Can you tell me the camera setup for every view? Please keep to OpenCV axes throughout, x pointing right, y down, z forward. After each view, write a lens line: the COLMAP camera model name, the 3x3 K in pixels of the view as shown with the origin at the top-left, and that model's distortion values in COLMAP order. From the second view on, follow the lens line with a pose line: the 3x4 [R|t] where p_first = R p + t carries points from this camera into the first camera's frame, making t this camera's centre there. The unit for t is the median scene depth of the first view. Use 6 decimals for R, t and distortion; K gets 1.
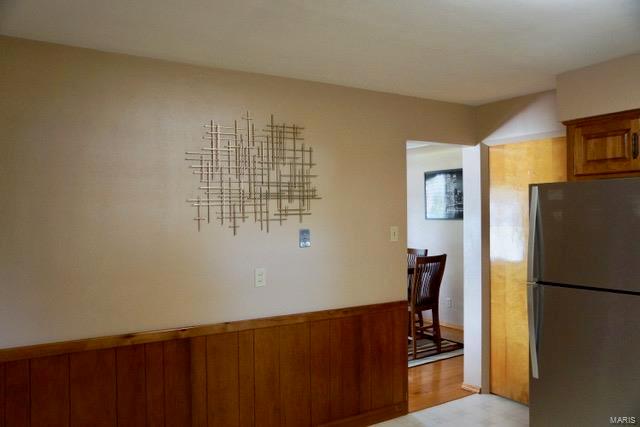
lens RADIAL K [[515.8, 0, 320.0], [0, 515.8, 213.5], [0, 0, 1]] dist [-0.123067, 0.143196]
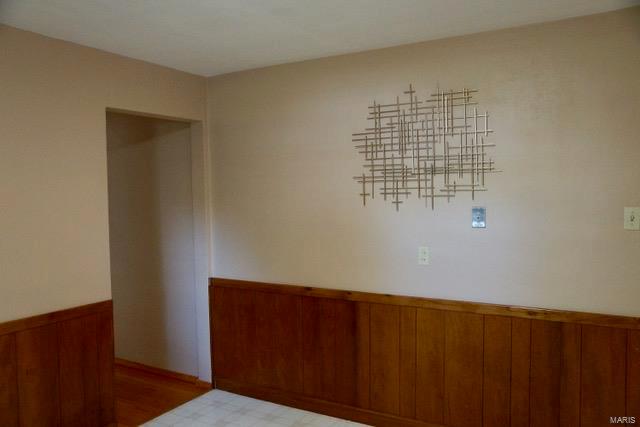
lens RADIAL K [[515.8, 0, 320.0], [0, 515.8, 213.5], [0, 0, 1]] dist [-0.123067, 0.143196]
pose [[0.475351, 0.050143, -0.878366, 0.630934], [0.006559, 0.998145, 0.060530, -0.014058], [0.879772, -0.034534, 0.474141, 0.374594]]
